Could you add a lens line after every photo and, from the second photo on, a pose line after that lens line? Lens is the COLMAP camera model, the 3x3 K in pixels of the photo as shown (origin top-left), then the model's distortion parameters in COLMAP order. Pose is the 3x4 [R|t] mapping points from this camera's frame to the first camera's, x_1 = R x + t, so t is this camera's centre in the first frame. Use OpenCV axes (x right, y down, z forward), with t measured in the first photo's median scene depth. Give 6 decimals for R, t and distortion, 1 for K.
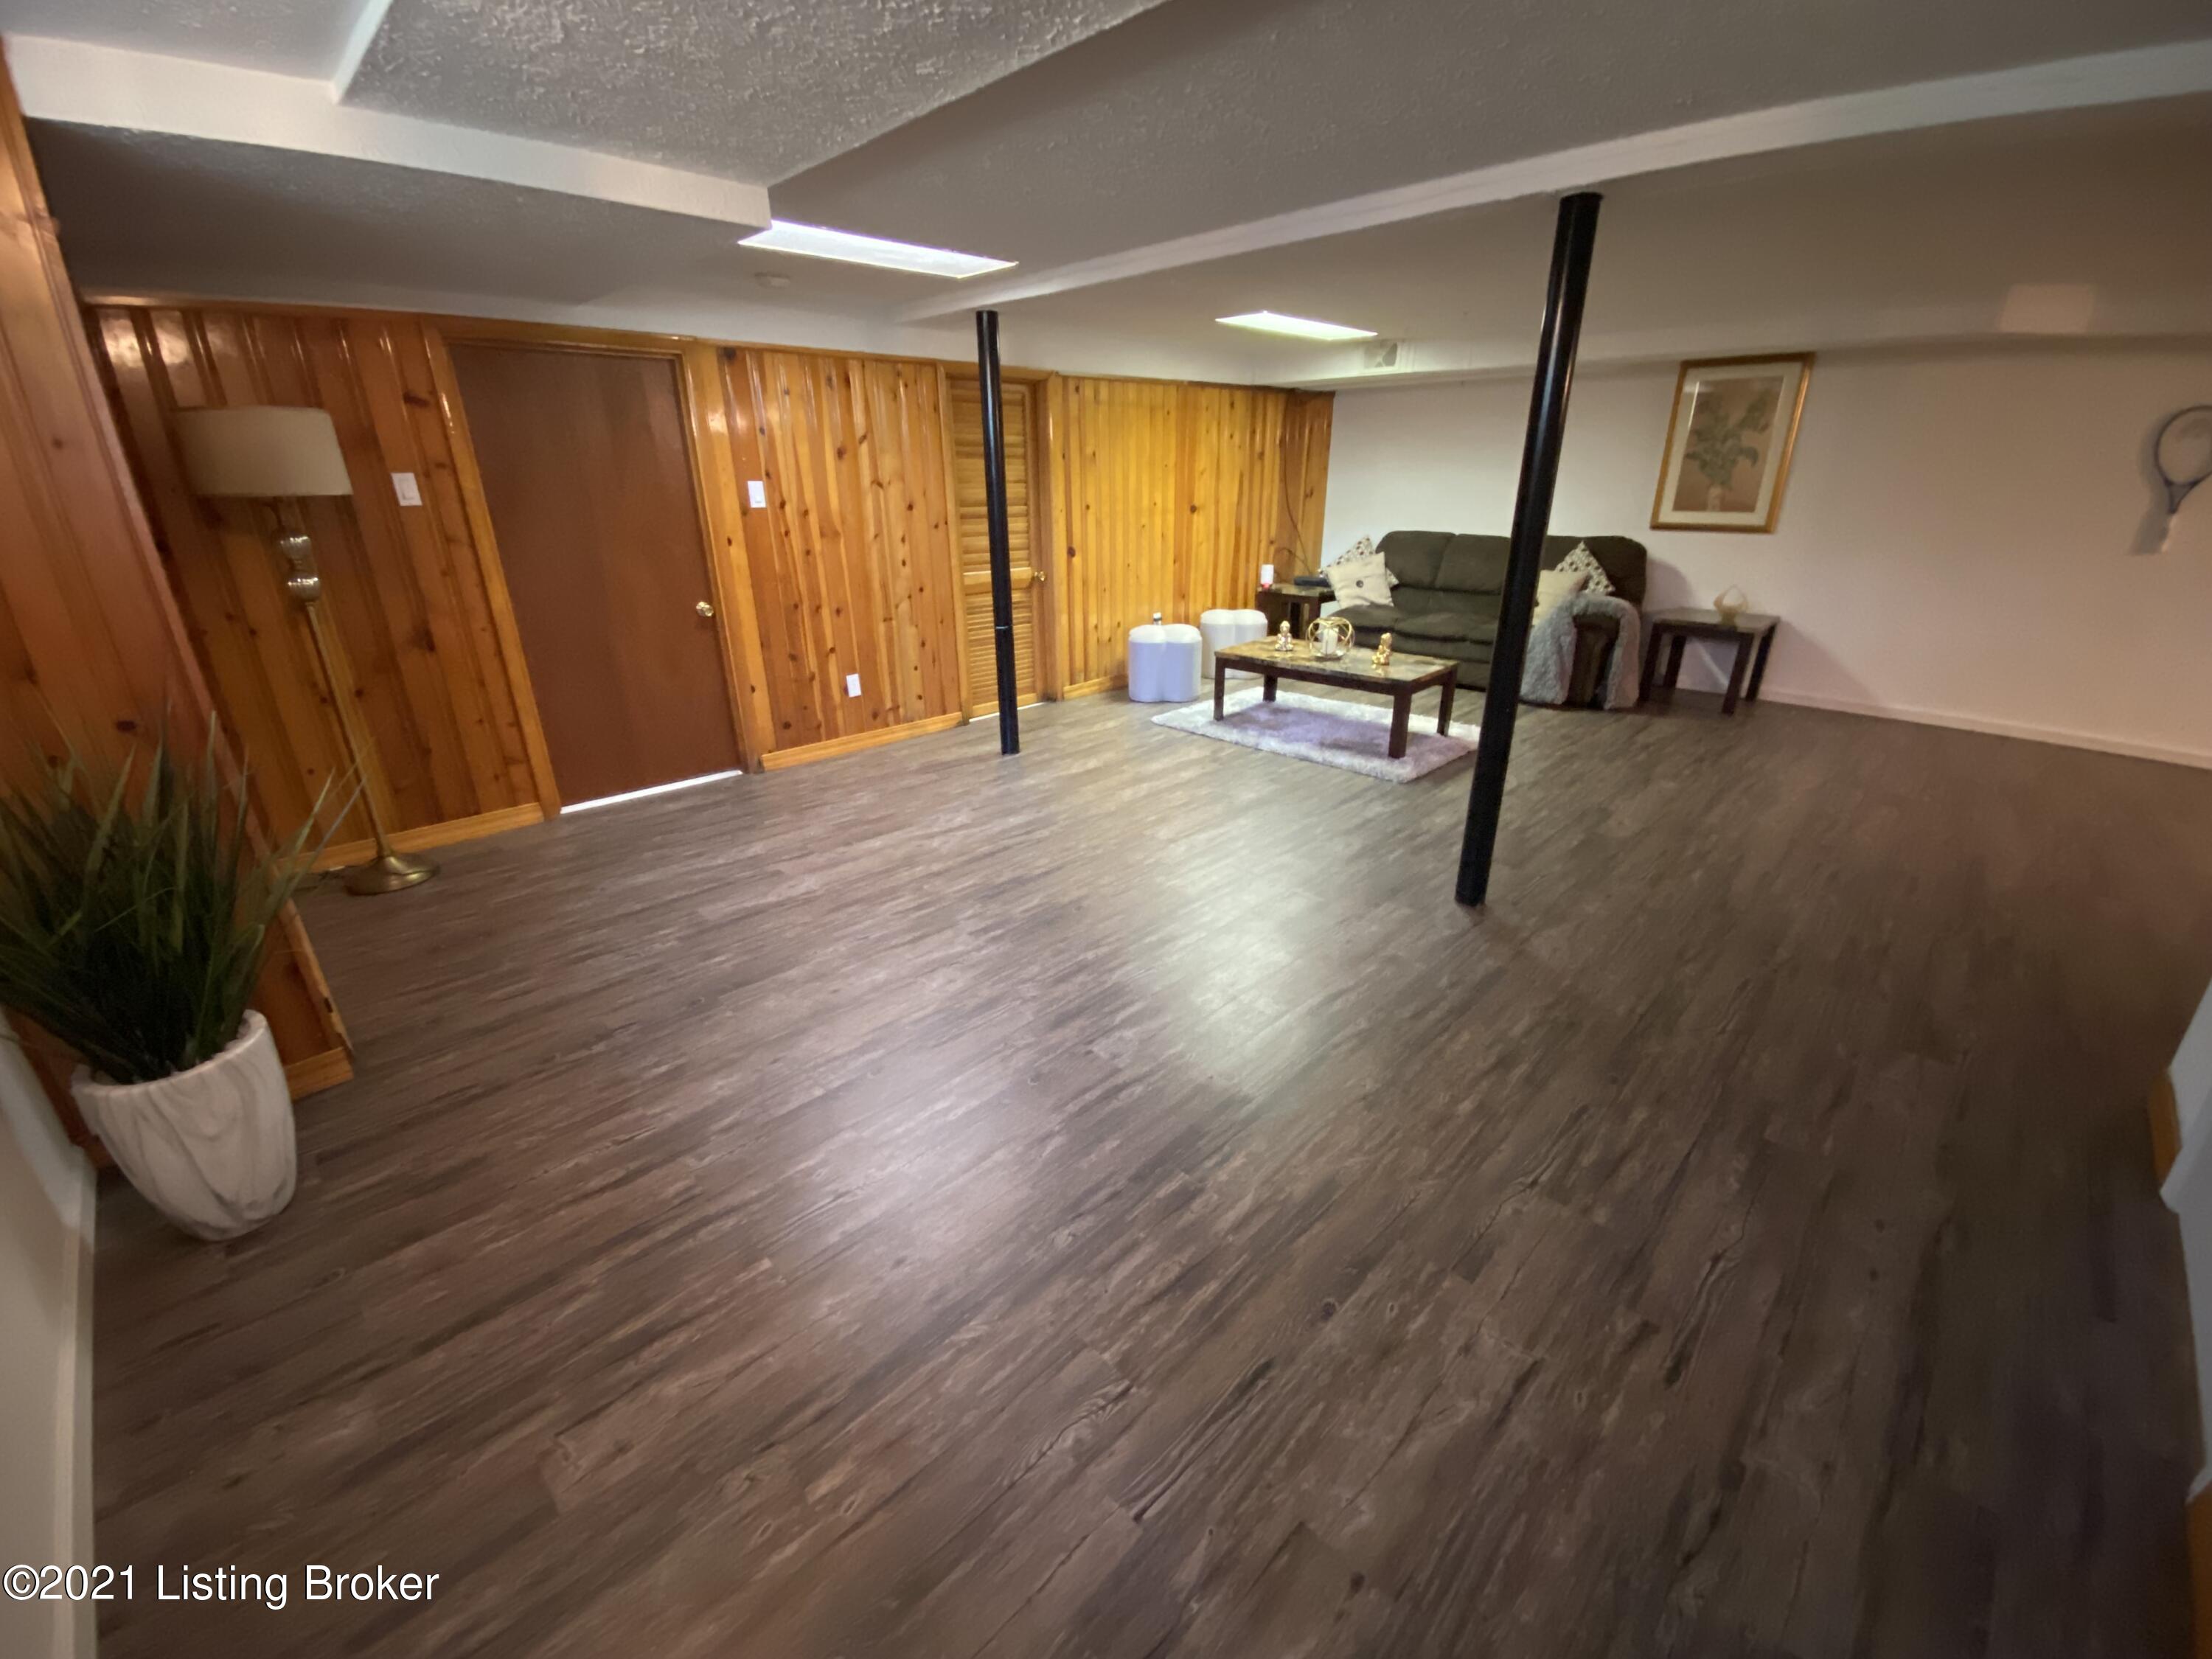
lens RADIAL K [[899.9, 0, 1098.2], [0, 899.9, 833.8], [0, 0, 1]] dist [-0.006406, -0.008456]
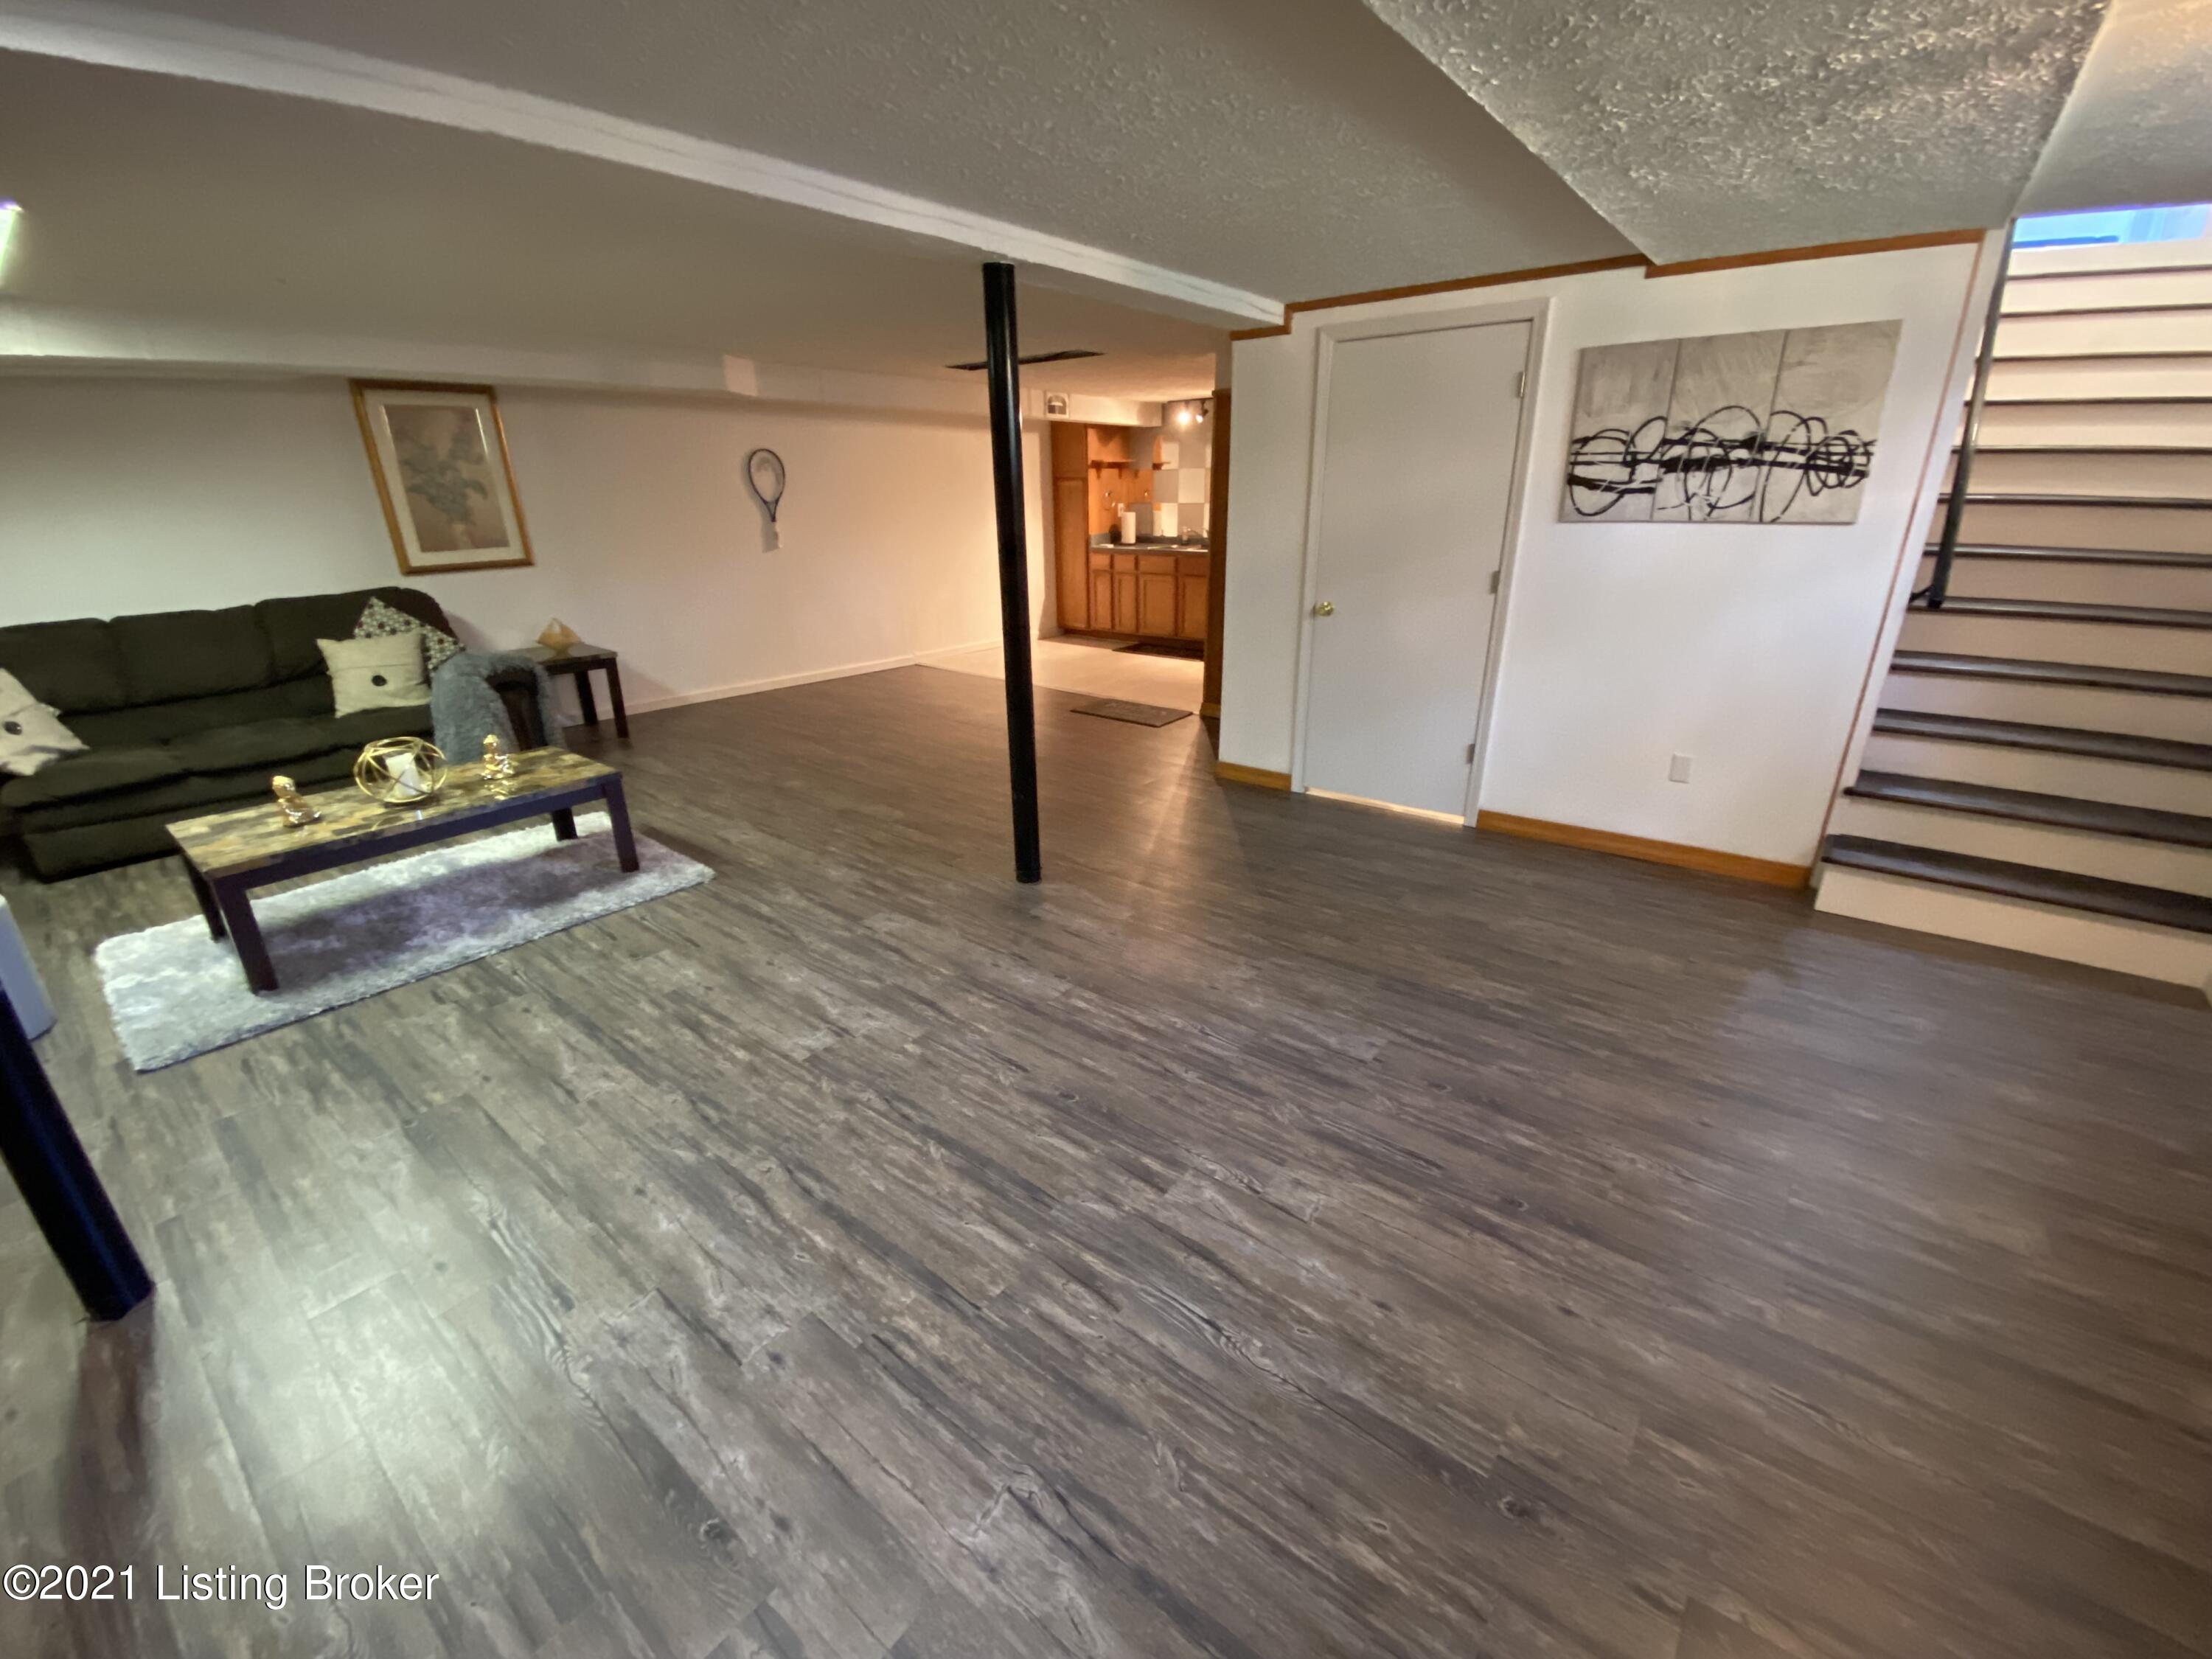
lens RADIAL K [[899.9, 0, 1098.0], [0, 899.9, 829.2], [0, 0, 1]] dist [-0.006406, -0.008456]
pose [[-0.123813, -0.341103, 0.931836, -0.485468], [0.376655, 0.852629, 0.362154, -0.275222], [-0.918042, 0.395820, 0.022912, 0.672229]]
